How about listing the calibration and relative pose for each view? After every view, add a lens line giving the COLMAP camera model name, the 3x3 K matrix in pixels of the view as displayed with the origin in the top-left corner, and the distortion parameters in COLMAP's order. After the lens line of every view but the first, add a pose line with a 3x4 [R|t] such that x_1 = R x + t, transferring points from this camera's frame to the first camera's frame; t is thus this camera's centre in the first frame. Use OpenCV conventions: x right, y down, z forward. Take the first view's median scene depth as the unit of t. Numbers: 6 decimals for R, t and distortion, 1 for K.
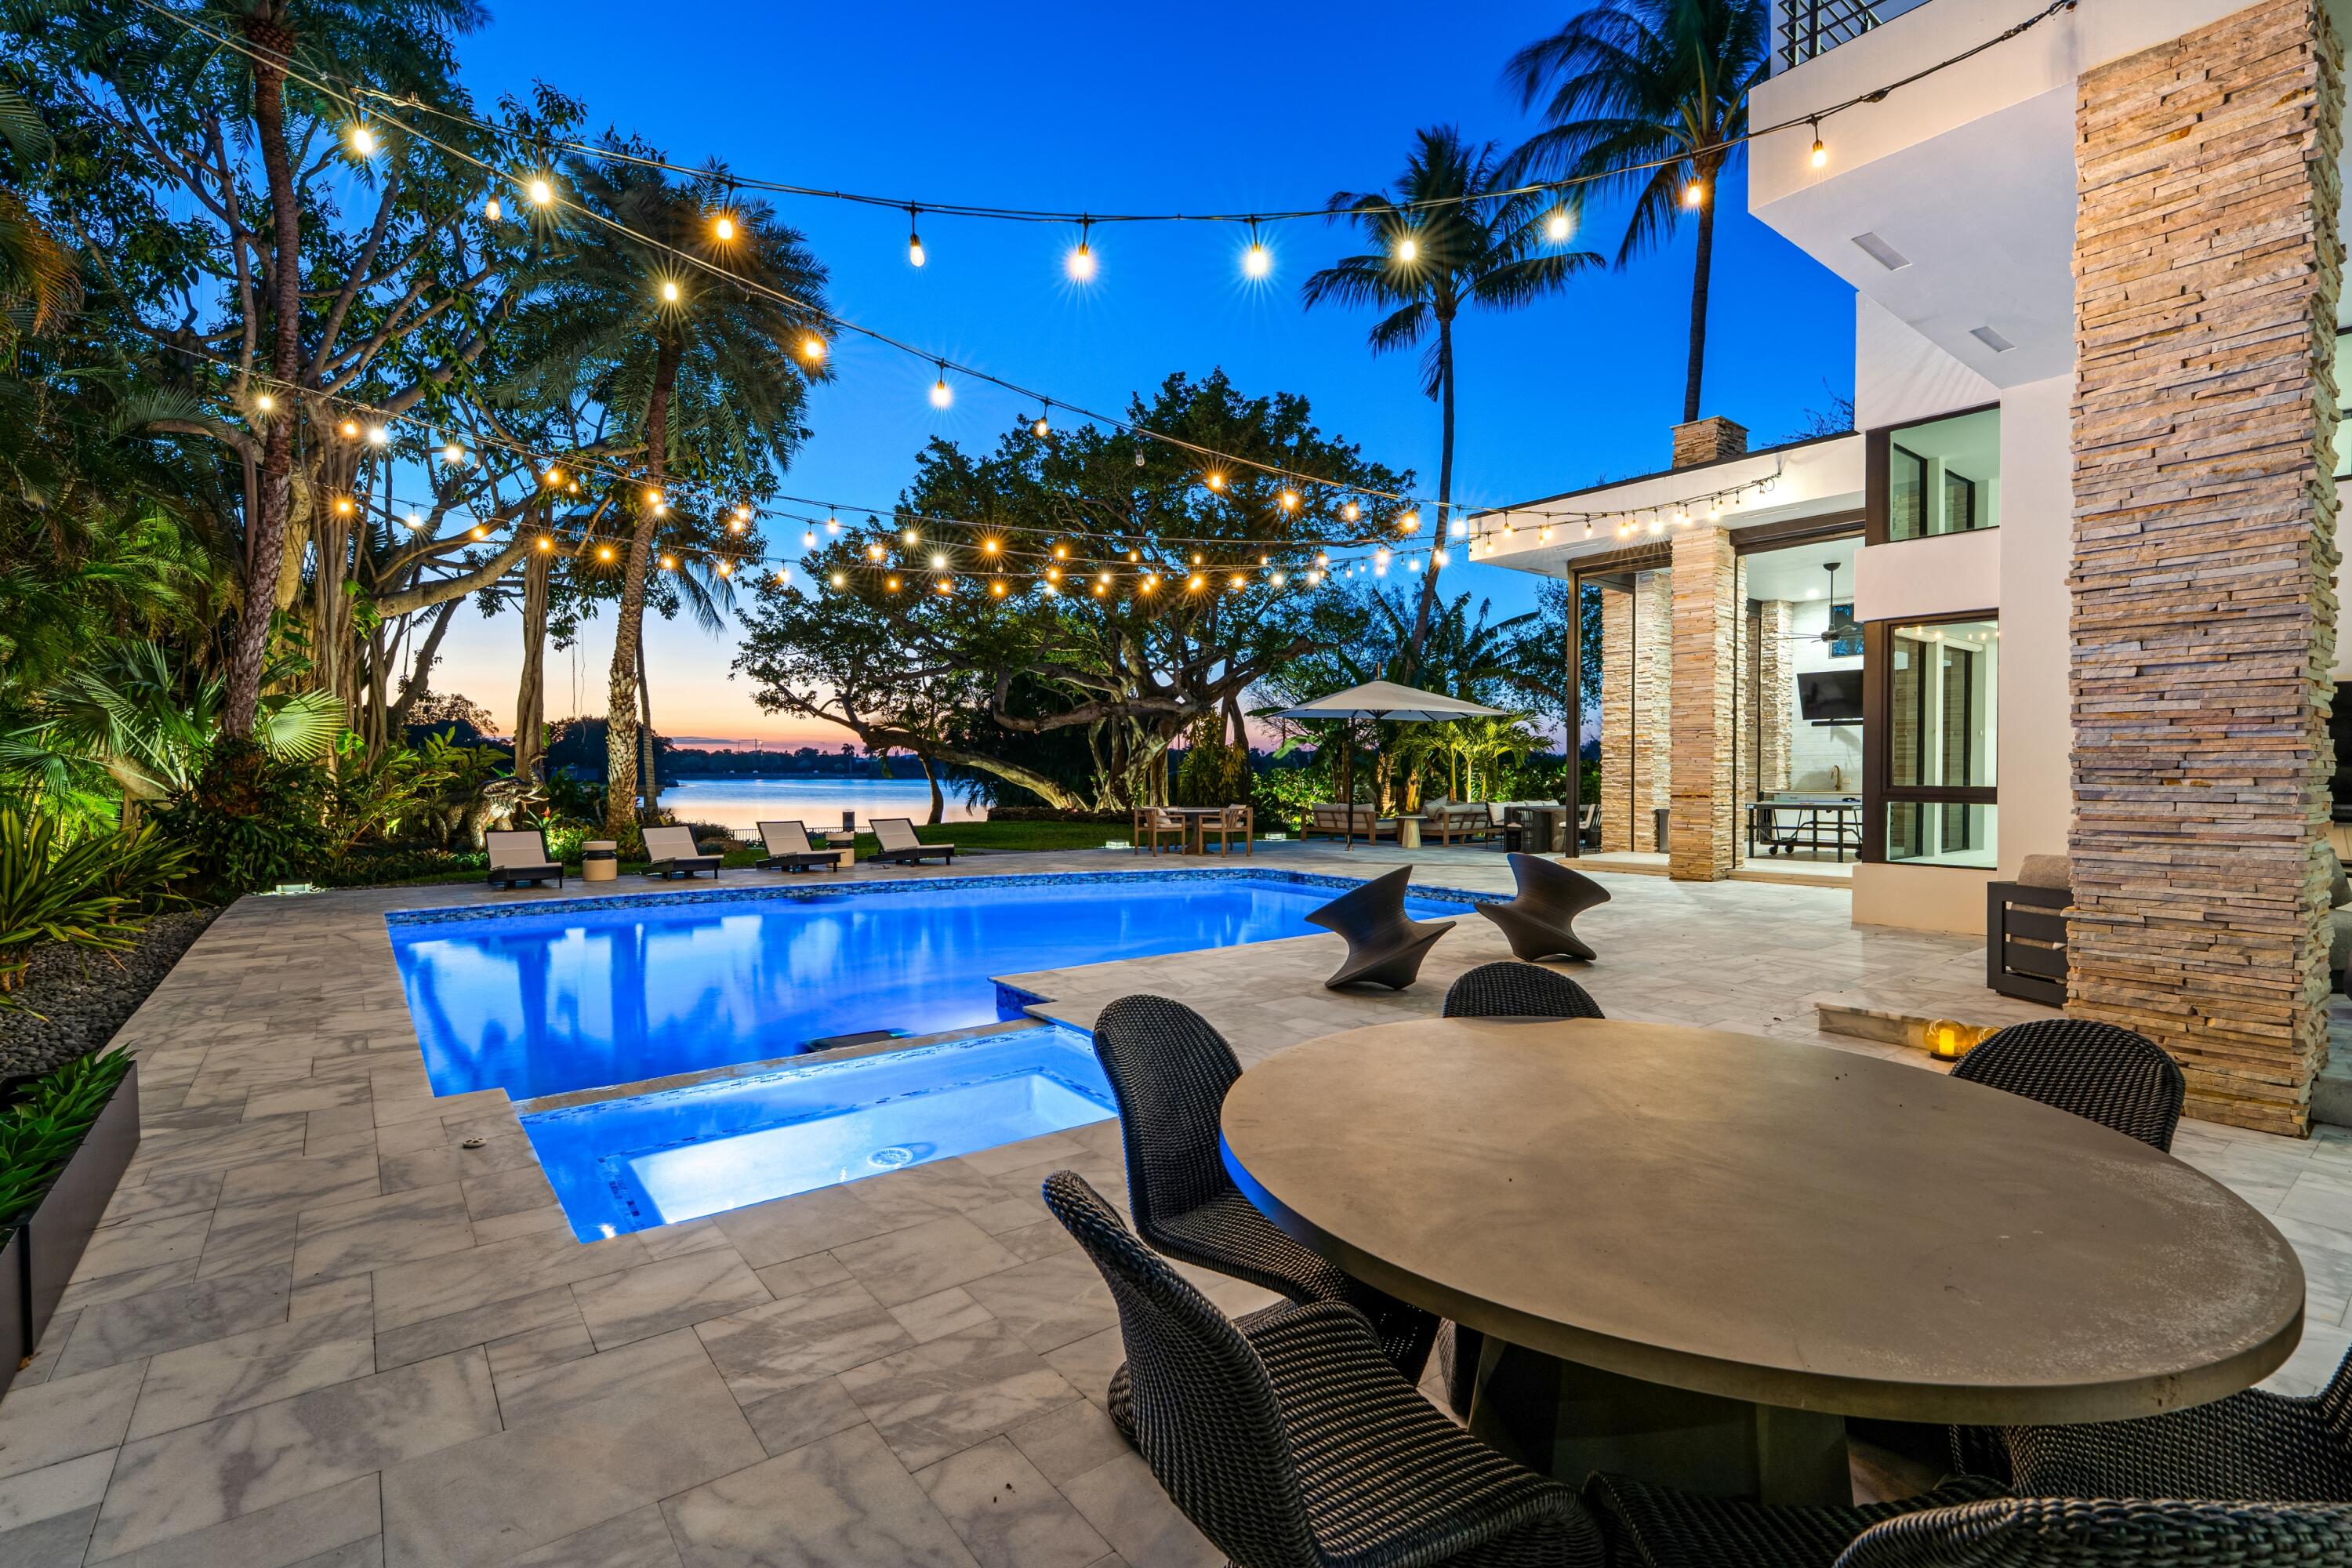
lens RADIAL K [[1077.3, 0, 1168.3], [0, 1077.3, 781.6], [0, 0, 1]] dist [-0.009596, 0.004690]
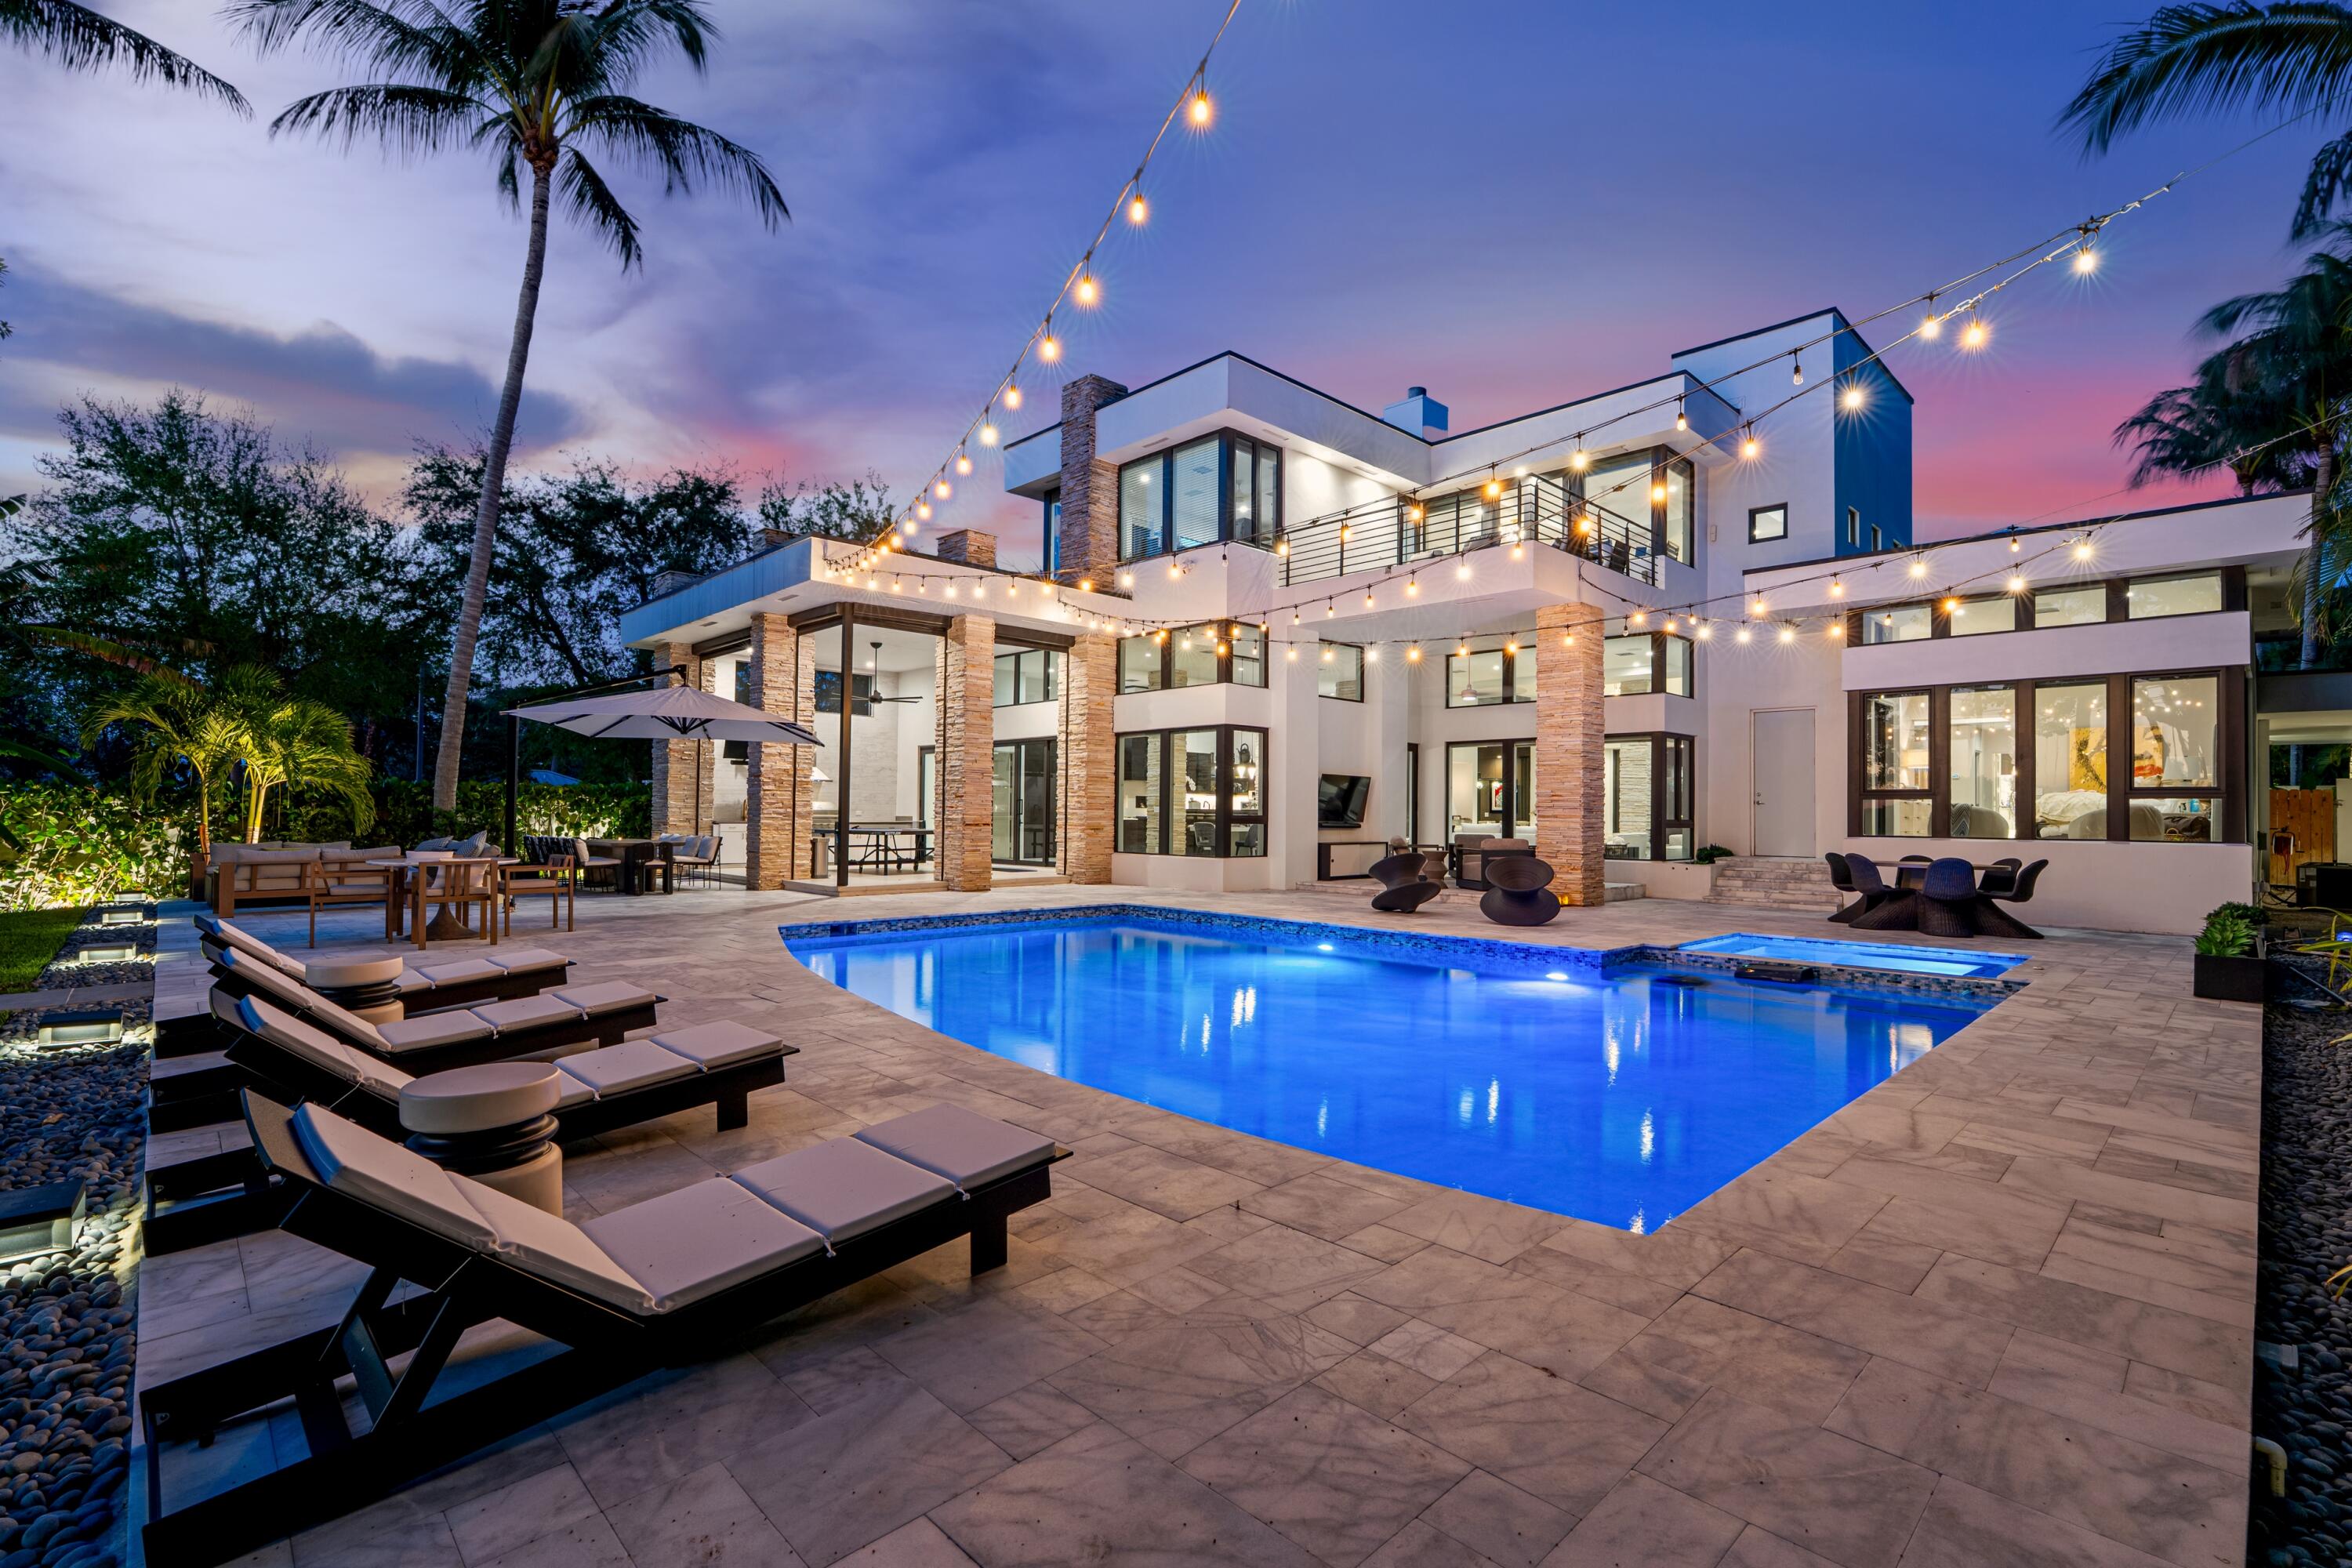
lens RADIAL K [[1077.3, 0, 1172.5], [0, 1077.3, 798.9], [0, 0, 1]] dist [-0.009596, 0.004690]
pose [[-0.120526, 0.015654, 0.992587, -0.511832], [0.002276, 0.999877, -0.015492, 0.002565], [-0.992708, 0.000392, -0.120547, 0.581740]]
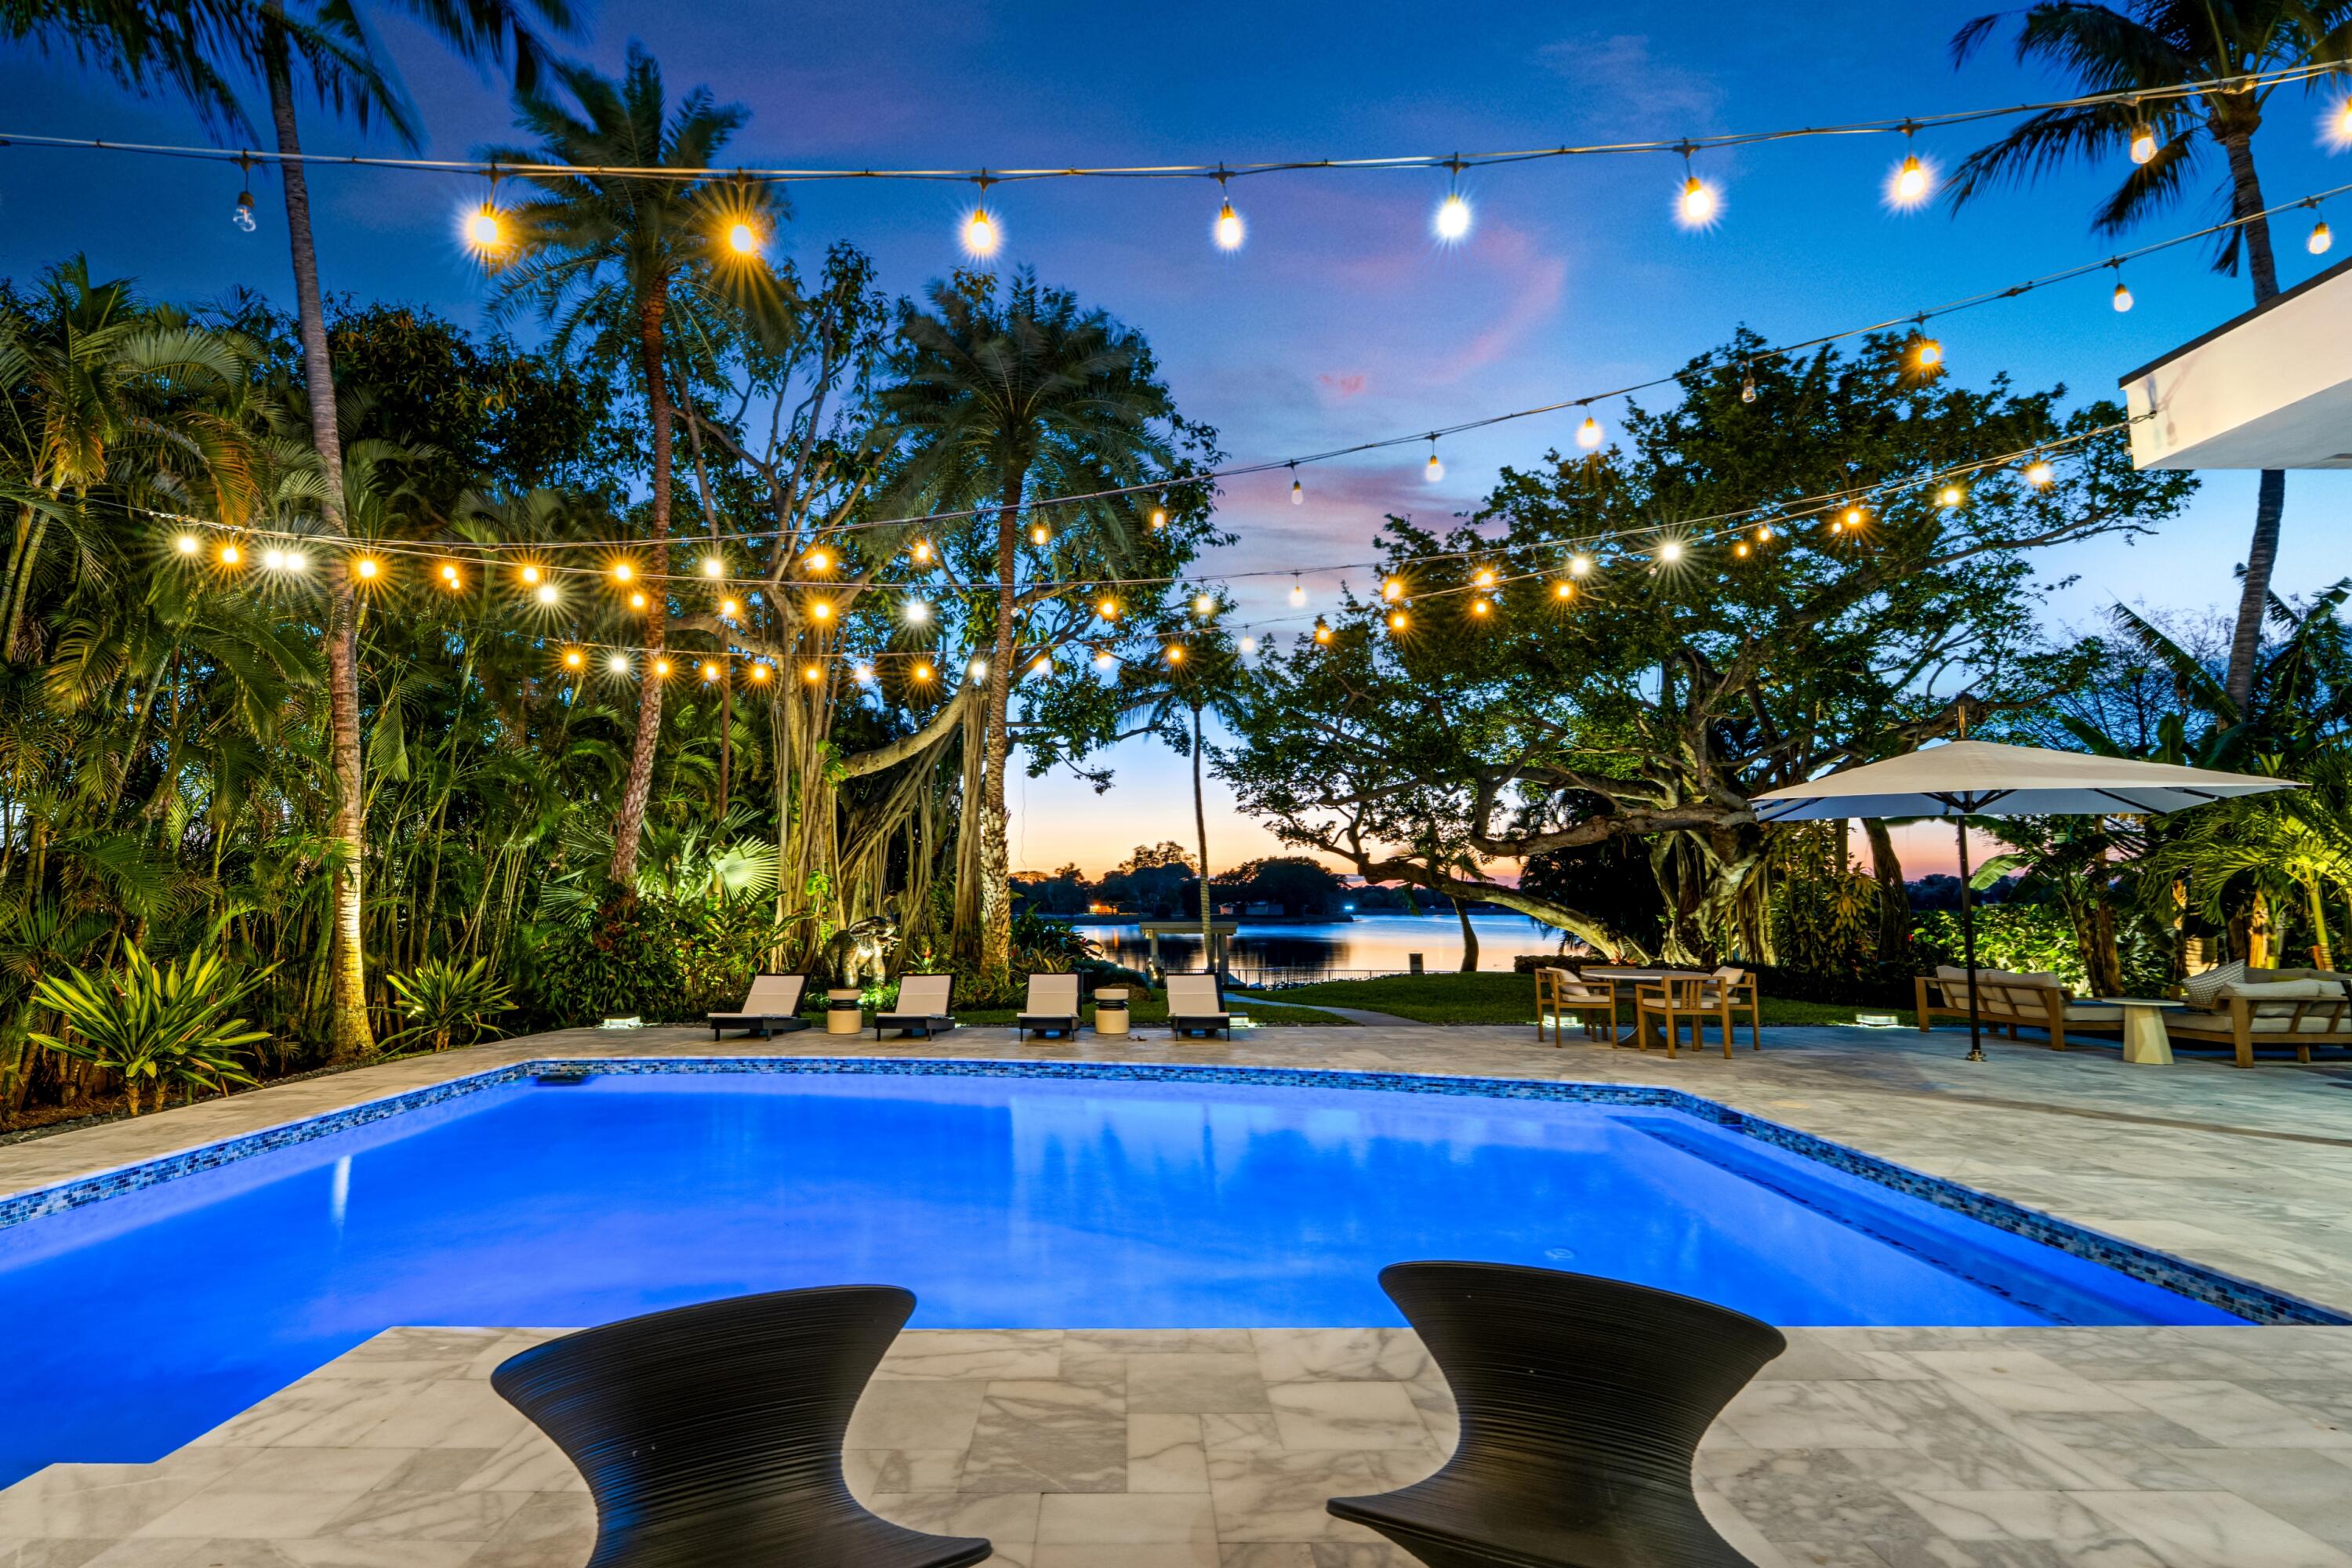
lens RADIAL K [[1077.3, 0, 1121.0], [0, 1077.3, 791.3], [0, 0, 1]] dist [-0.009596, 0.004690]
pose [[0.790235, -0.065966, -0.609243, 0.155463], [-0.005229, 0.993427, -0.114347, -0.005704], [0.612781, 0.093547, 0.784696, 0.283996]]
